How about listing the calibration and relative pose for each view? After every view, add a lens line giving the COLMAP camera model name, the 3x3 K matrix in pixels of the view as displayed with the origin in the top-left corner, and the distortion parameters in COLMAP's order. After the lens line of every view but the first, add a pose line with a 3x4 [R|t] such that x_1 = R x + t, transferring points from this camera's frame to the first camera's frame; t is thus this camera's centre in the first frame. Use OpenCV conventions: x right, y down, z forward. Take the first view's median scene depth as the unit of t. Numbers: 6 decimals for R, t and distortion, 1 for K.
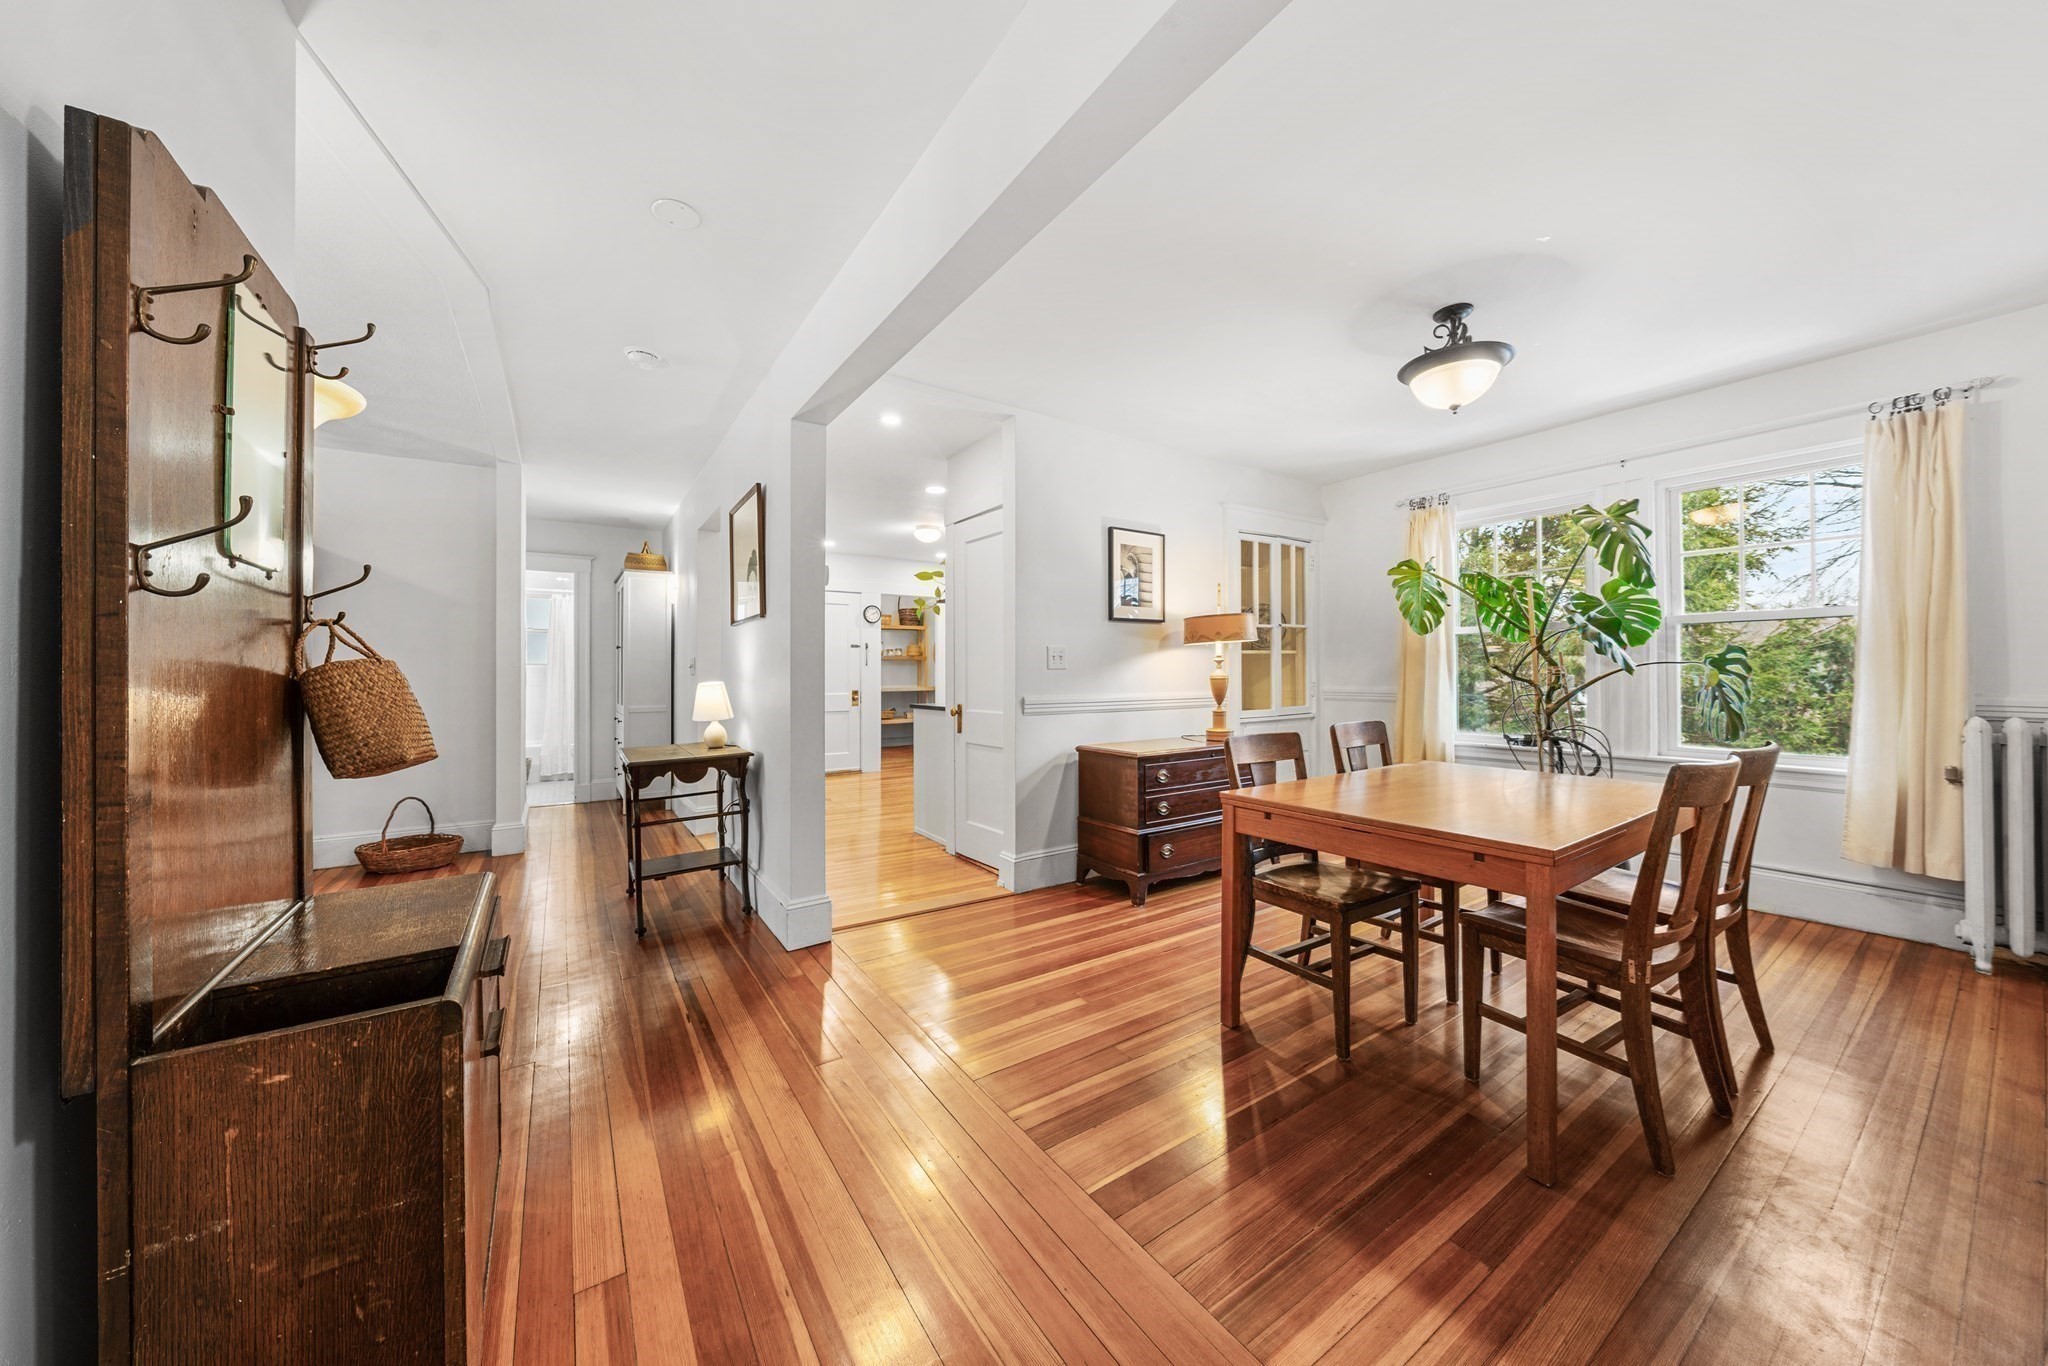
lens RADIAL K [[693.1, 0, 1025.9], [0, 693.1, 677.7], [0, 0, 1]] dist [-0.002691, -0.000049]
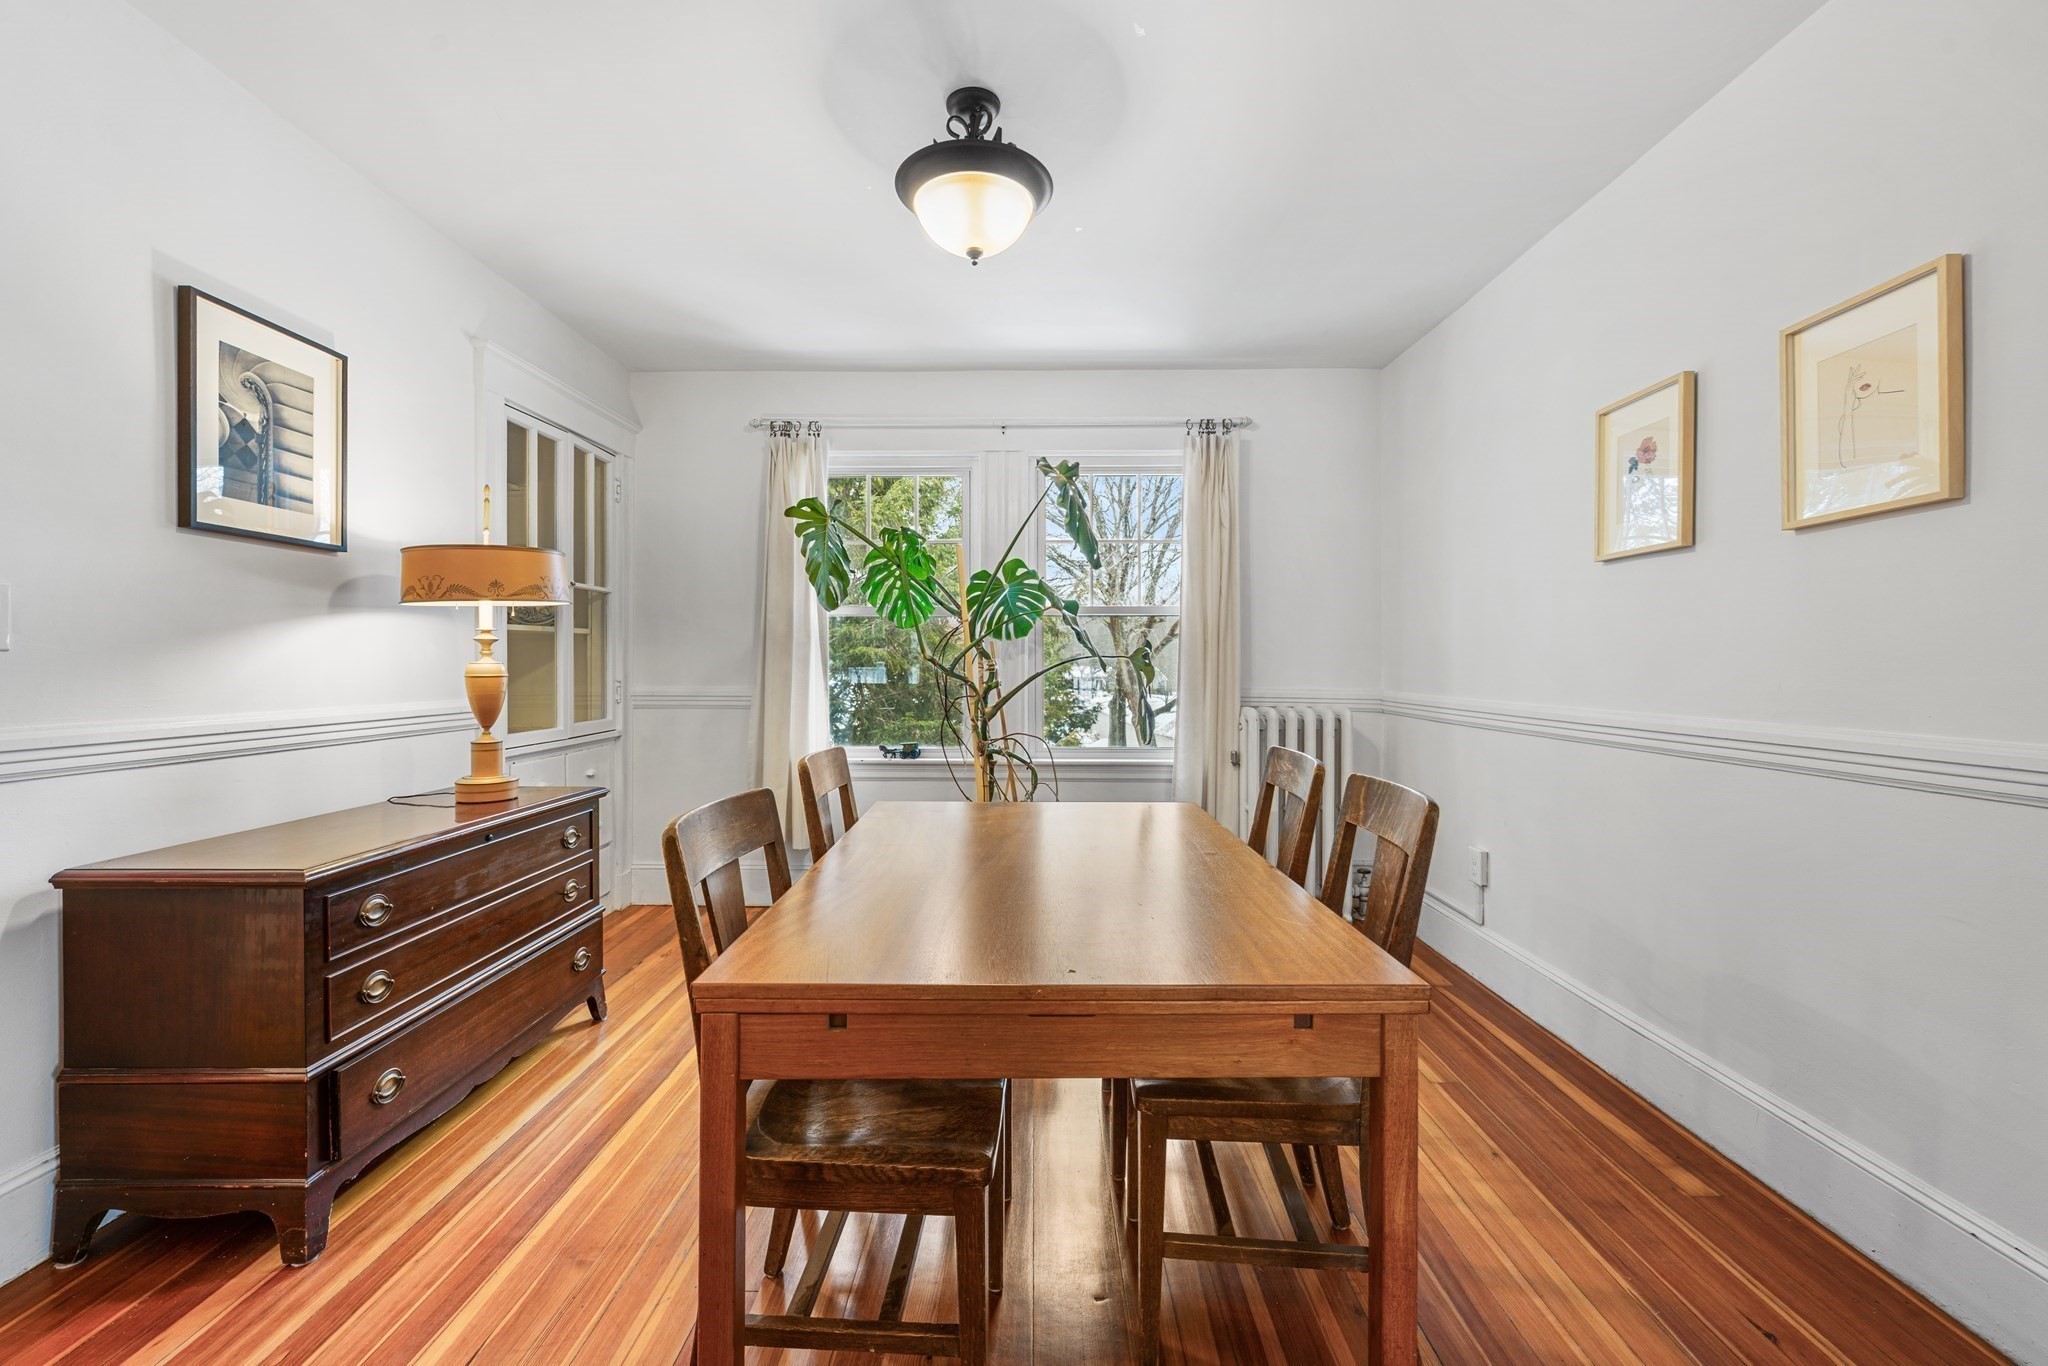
lens RADIAL K [[832.6, 0, 1024.0], [0, 832.6, 671.1], [0, 0, 1]] dist [-0.003495, 0.000684]
pose [[0.570696, 0.000635, 0.821161, 0.008596], [0.000328, 0.999999, -0.001001, -0.001685], [-0.821161, 0.000841, 0.570696, 0.353245]]
